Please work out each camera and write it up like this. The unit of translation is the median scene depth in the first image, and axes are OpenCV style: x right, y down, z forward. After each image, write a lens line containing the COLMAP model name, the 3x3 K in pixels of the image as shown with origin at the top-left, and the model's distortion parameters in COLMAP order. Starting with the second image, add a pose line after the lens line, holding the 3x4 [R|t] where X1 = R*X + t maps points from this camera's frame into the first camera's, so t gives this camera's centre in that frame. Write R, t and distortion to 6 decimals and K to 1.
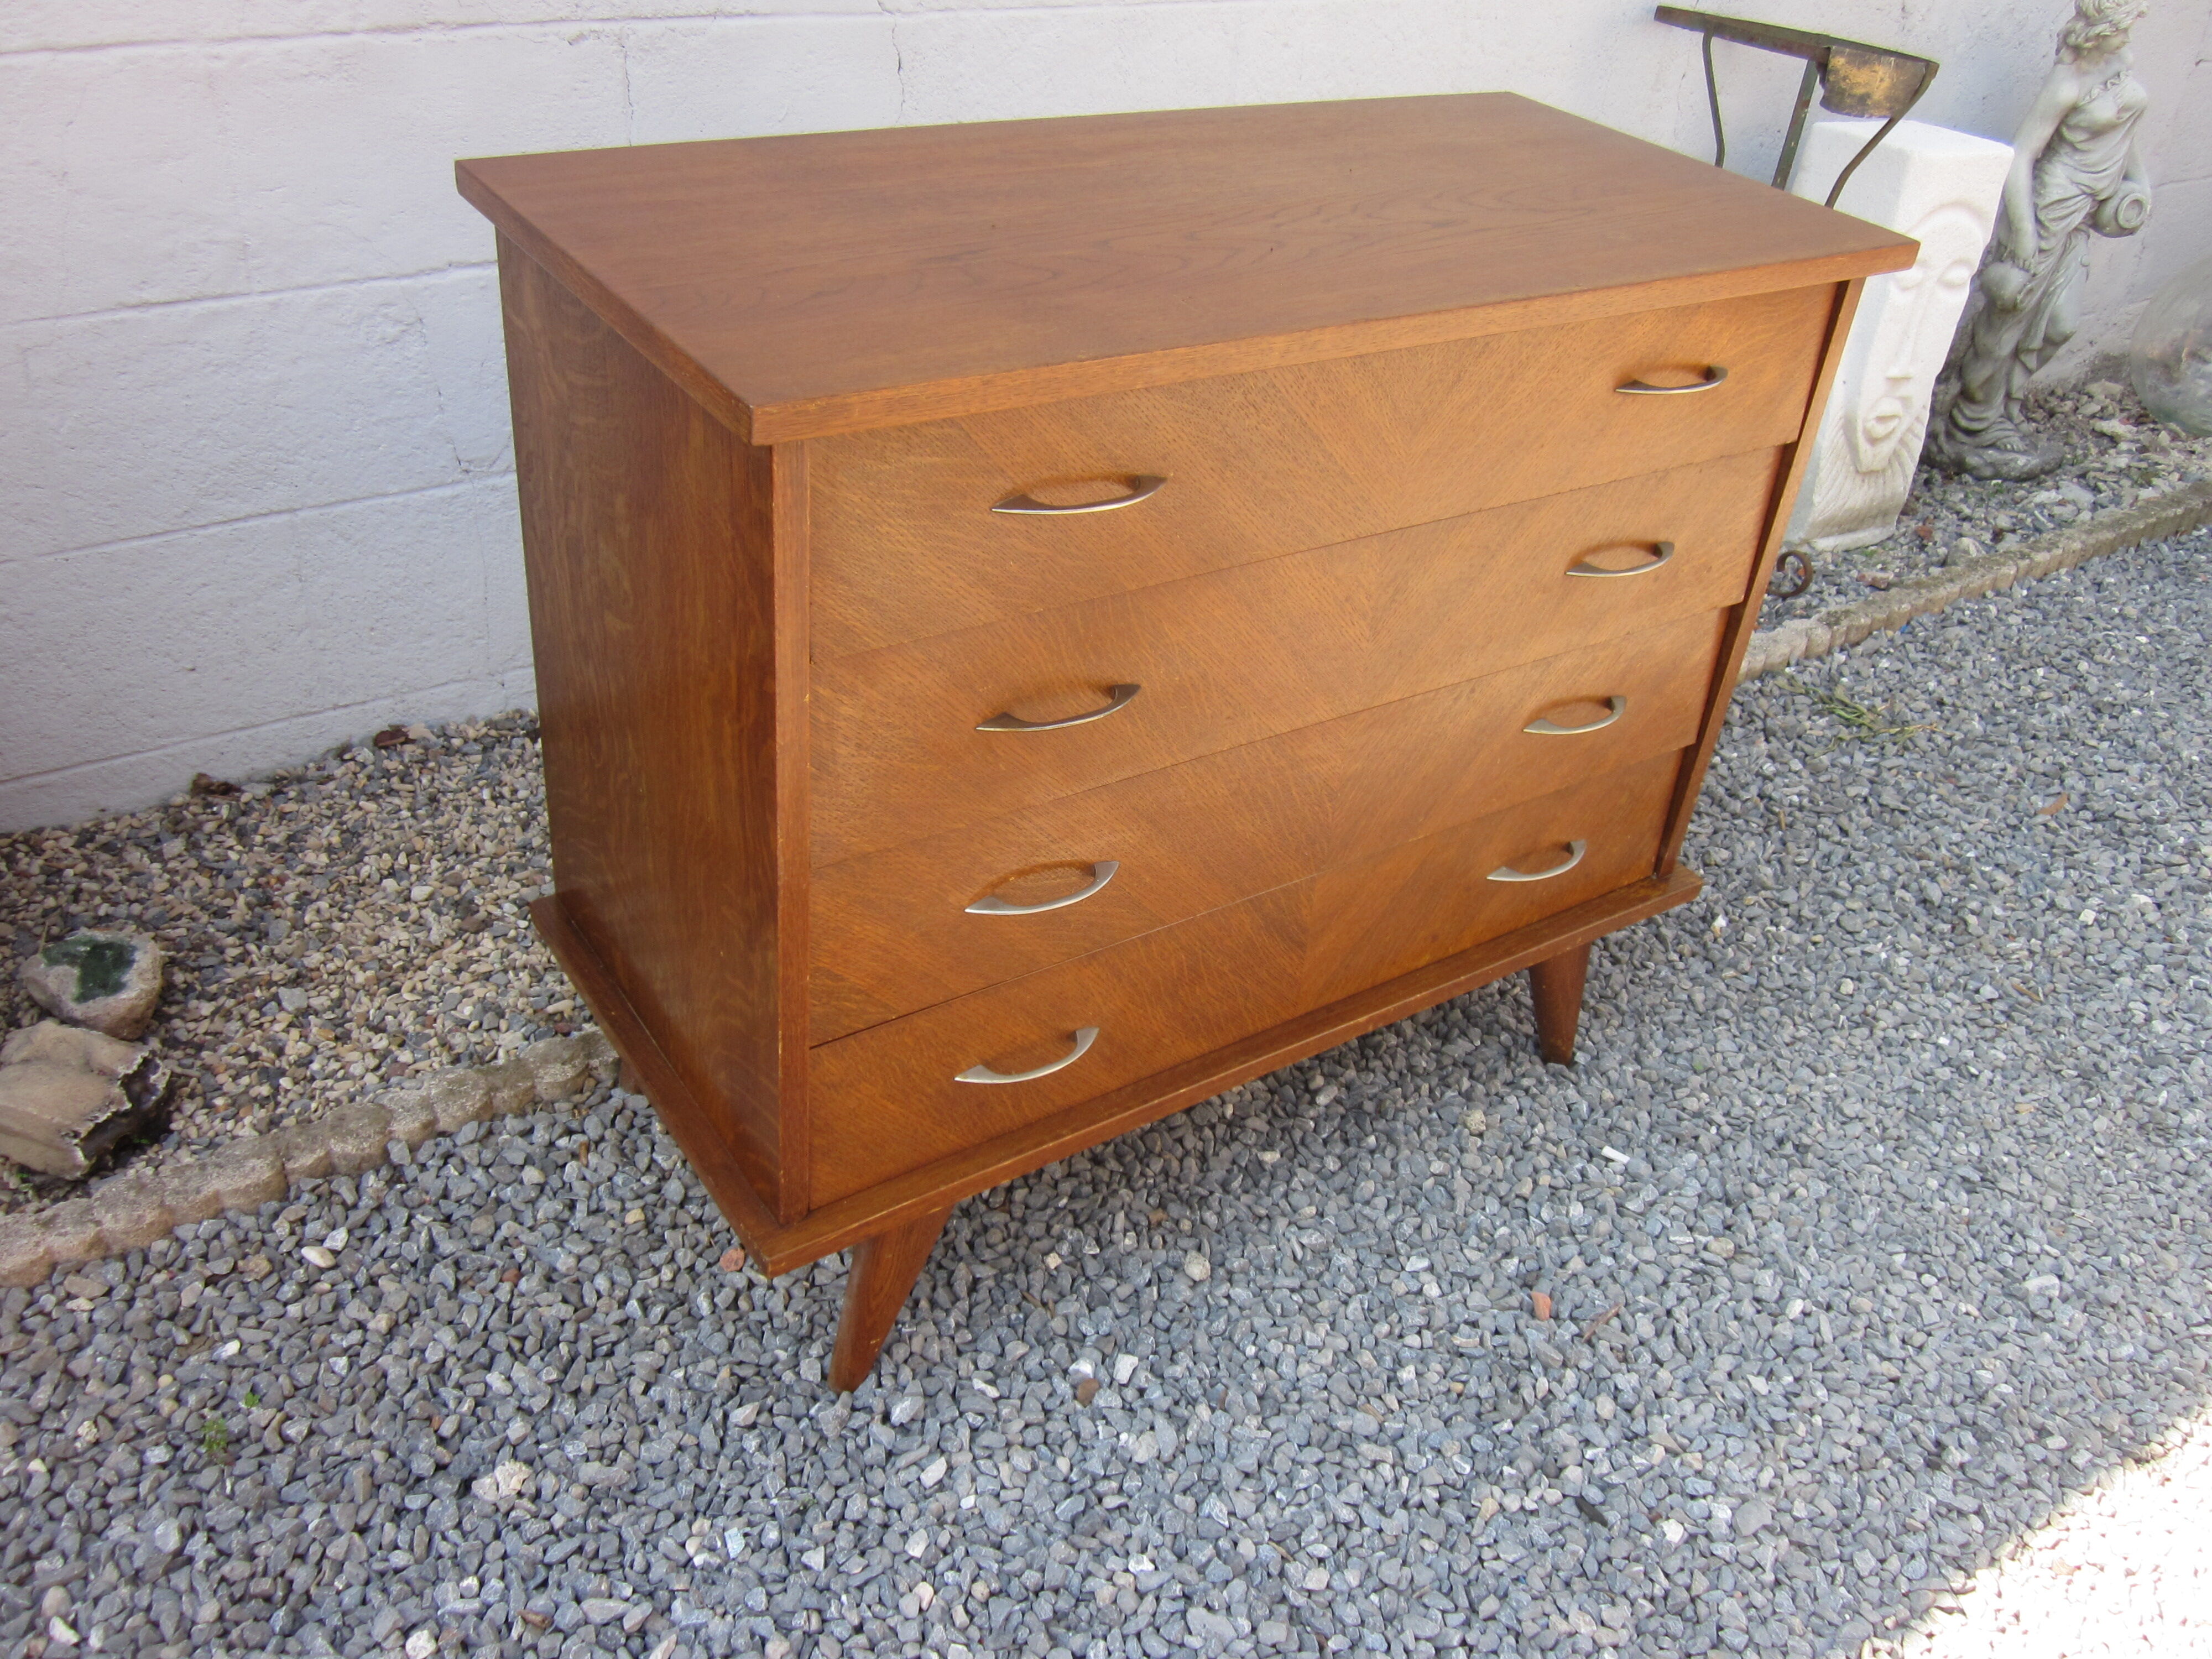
lens RADIAL K [[1843.1, 0, 1106.4], [0, 1843.1, 826.8], [0, 0, 1]] dist [-0.051710, 0.024875]
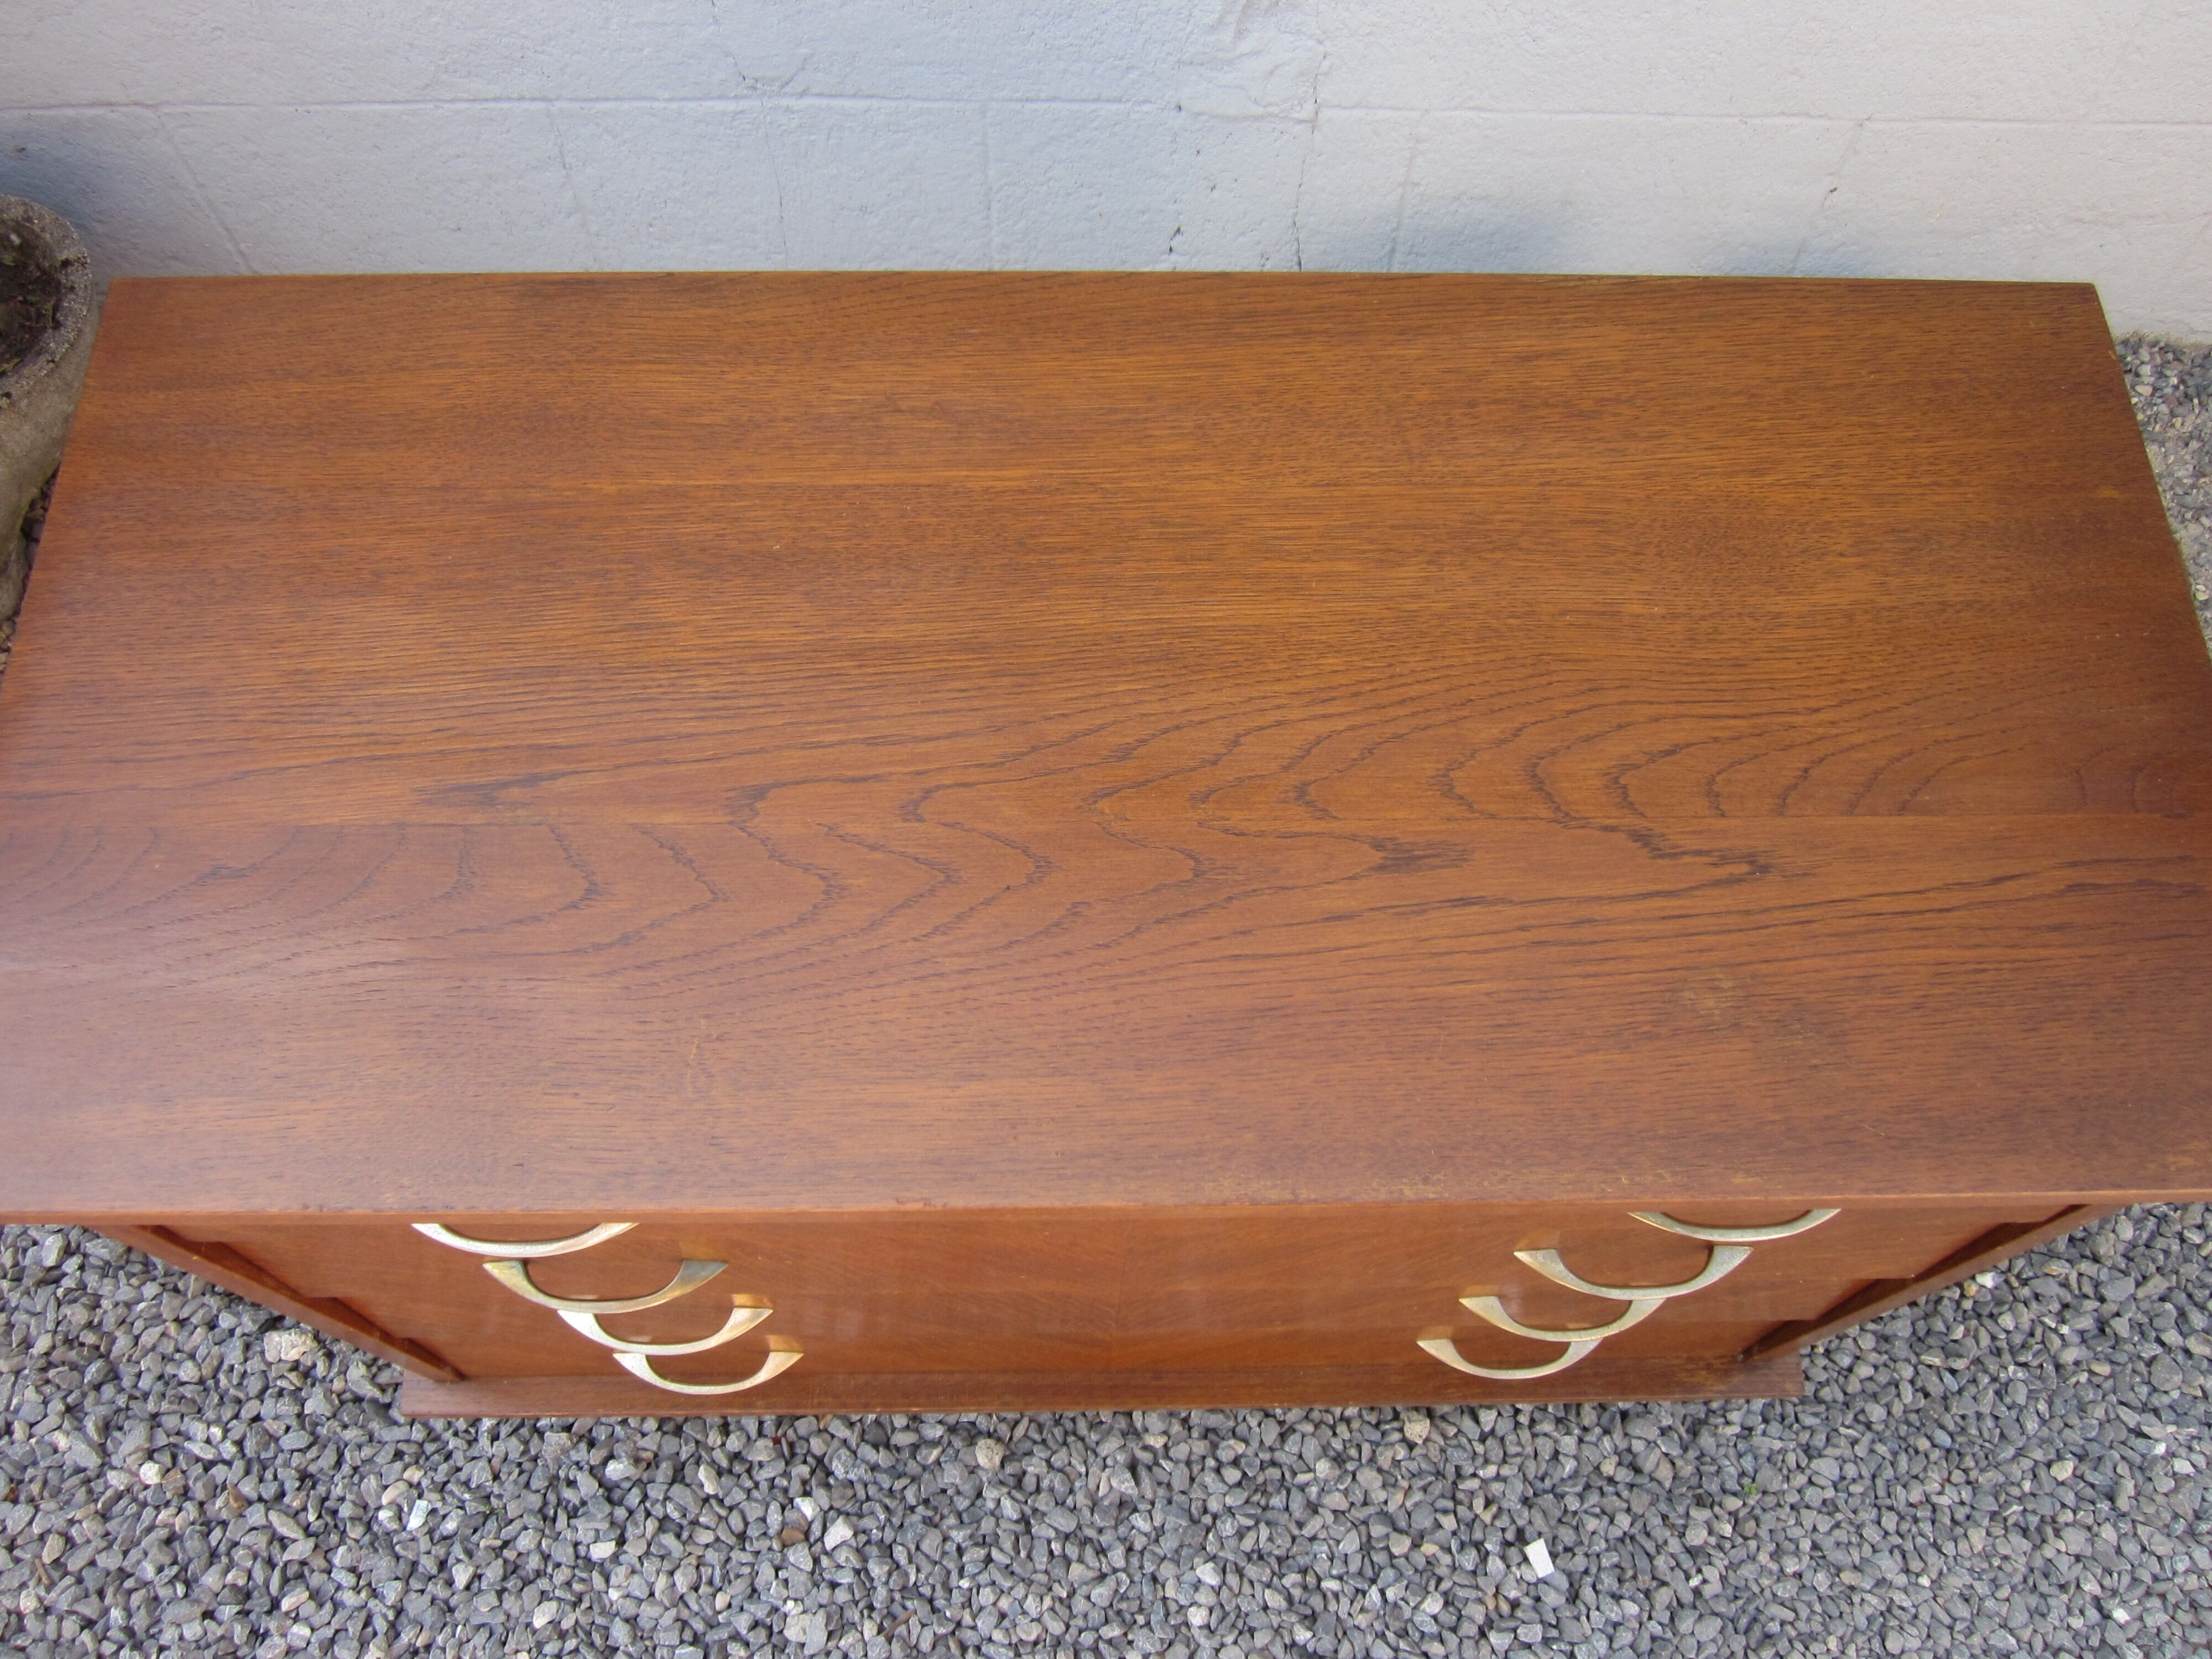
lens RADIAL K [[1843.1, 0, 1102.5], [0, 1843.1, 826.9], [0, 0, 1]] dist [-0.051710, 0.024875]
pose [[0.834456, 0.462724, -0.299280, 0.218569], [-0.259967, 0.809397, 0.526587, -0.496911], [0.485901, -0.361611, 0.795700, 0.391260]]
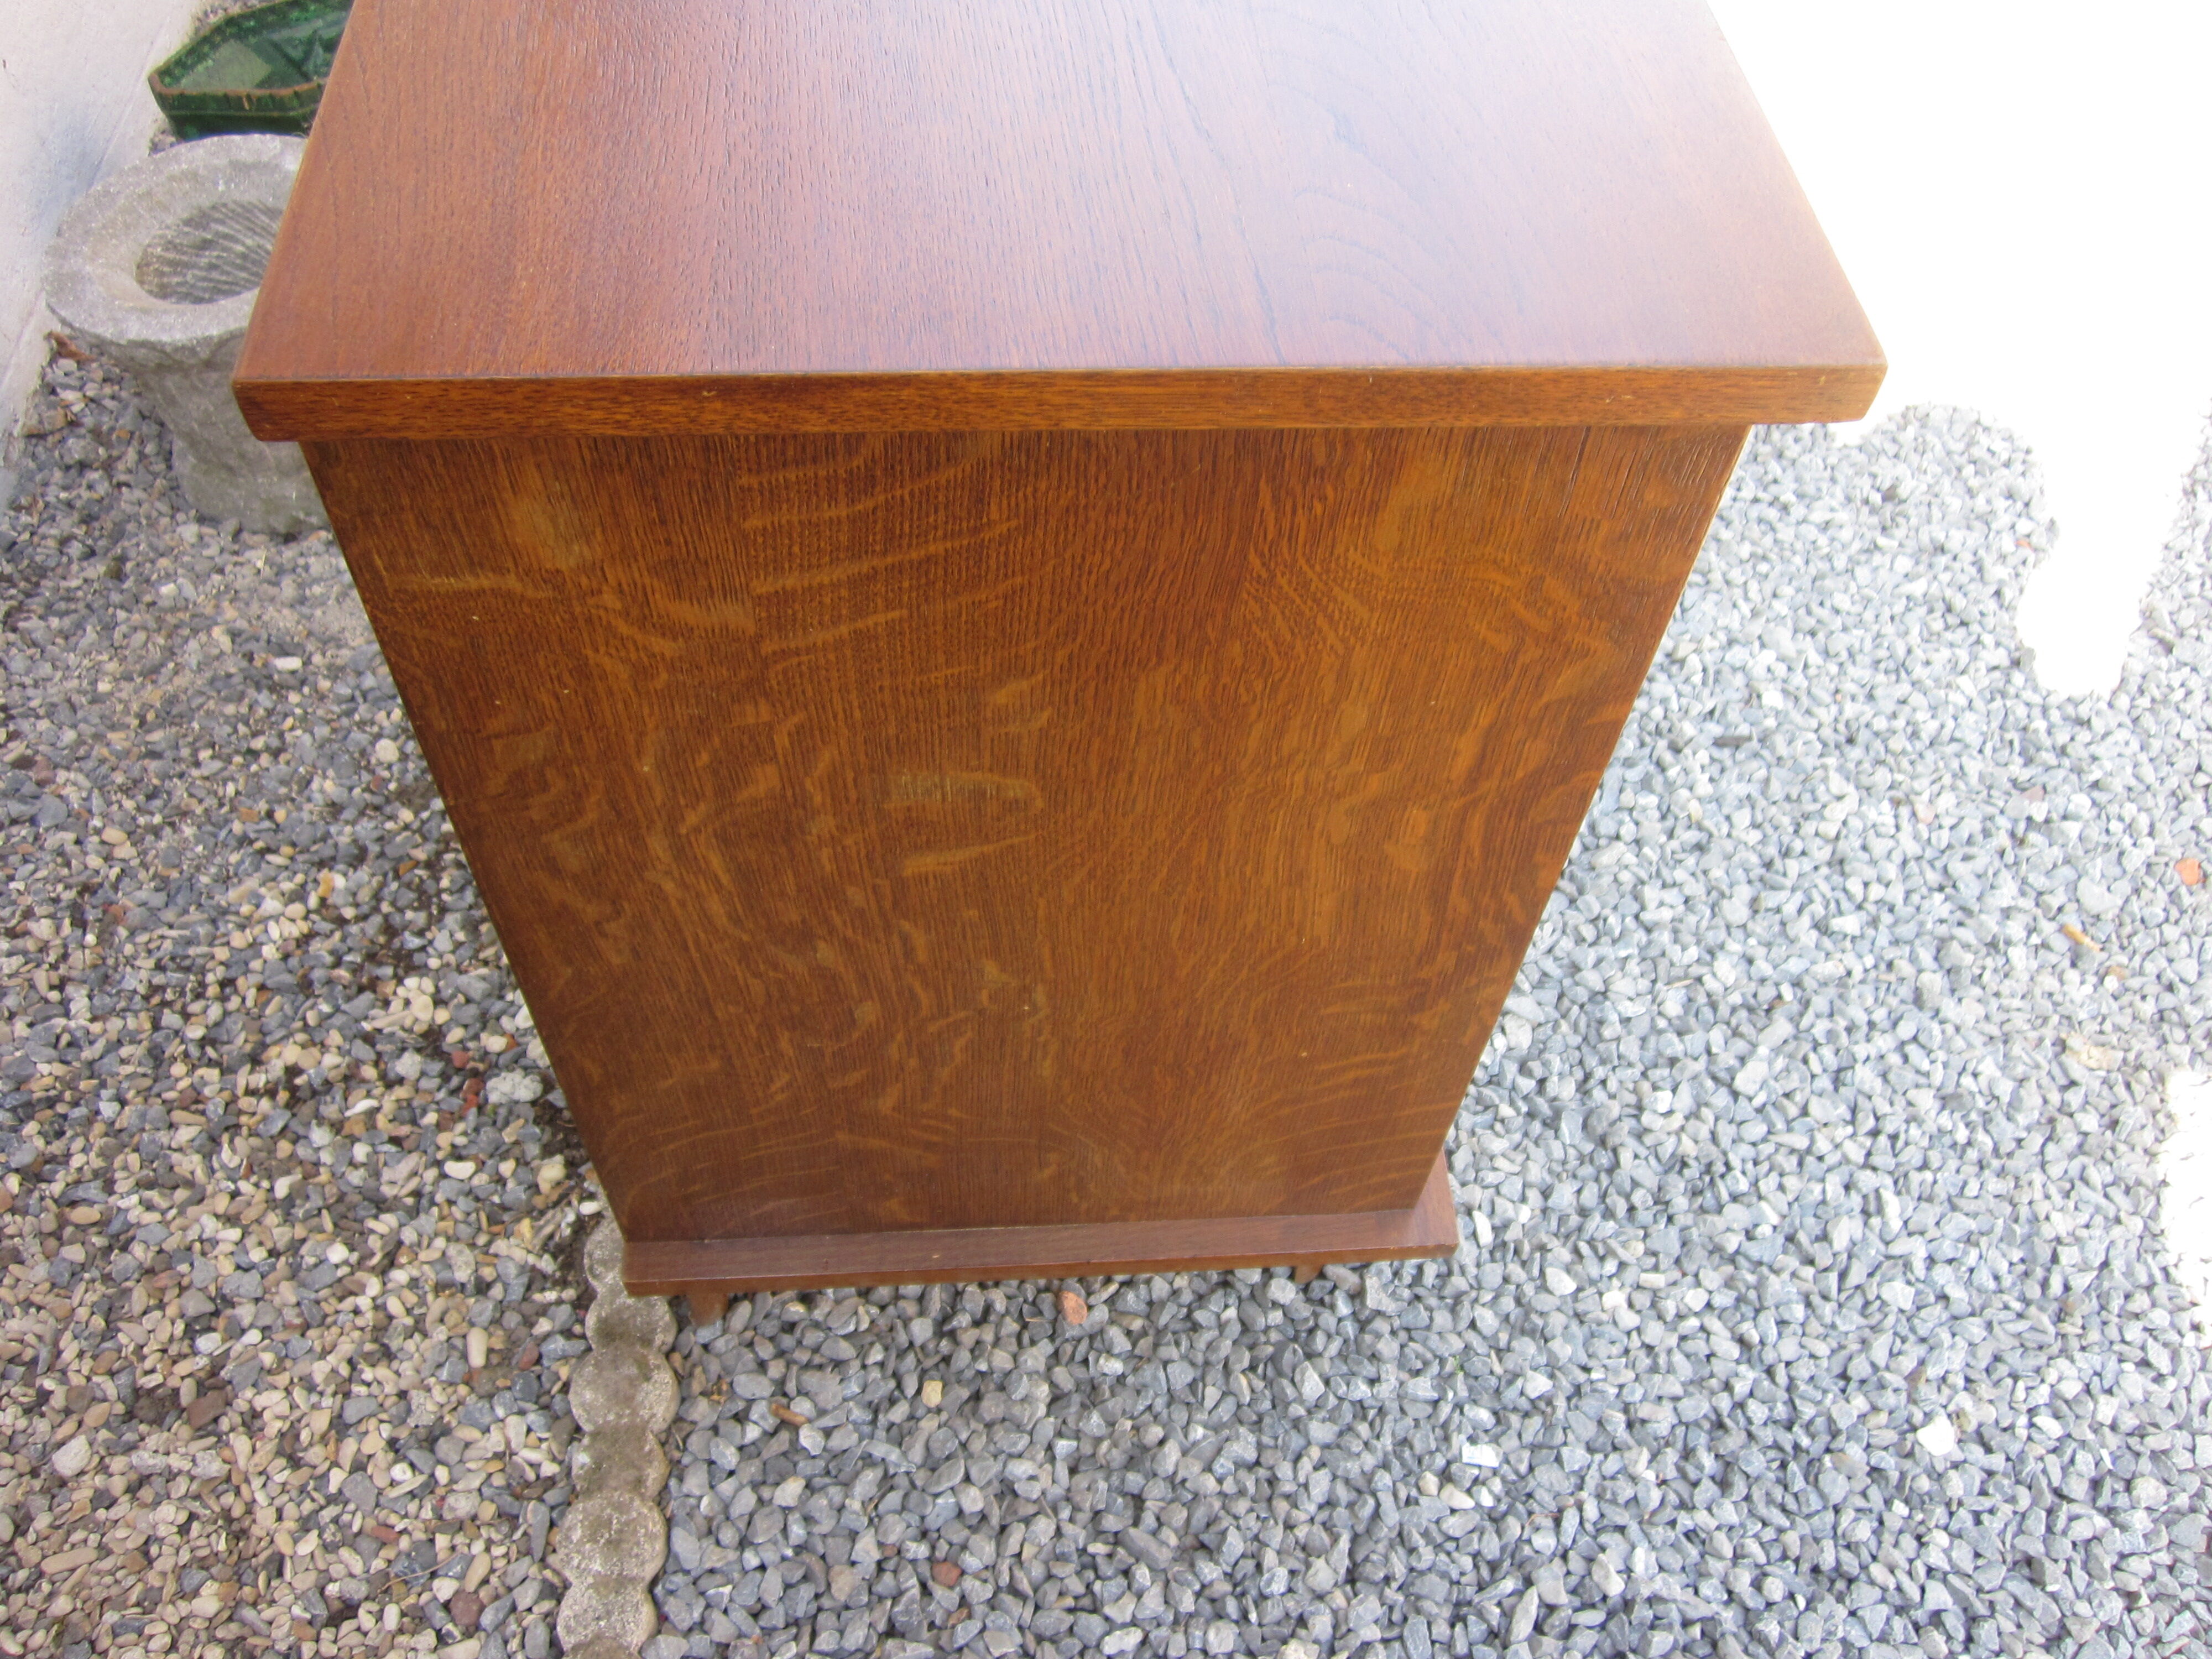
lens RADIAL K [[1843.1, 0, 1100.3], [0, 1843.1, 829.2], [0, 0, 1]] dist [-0.051710, 0.024875]
pose [[0.507310, -0.736812, 0.446927, -0.378322], [0.495252, 0.673697, 0.548505, -0.312987], [-0.705238, -0.056920, 0.706682, 0.421453]]
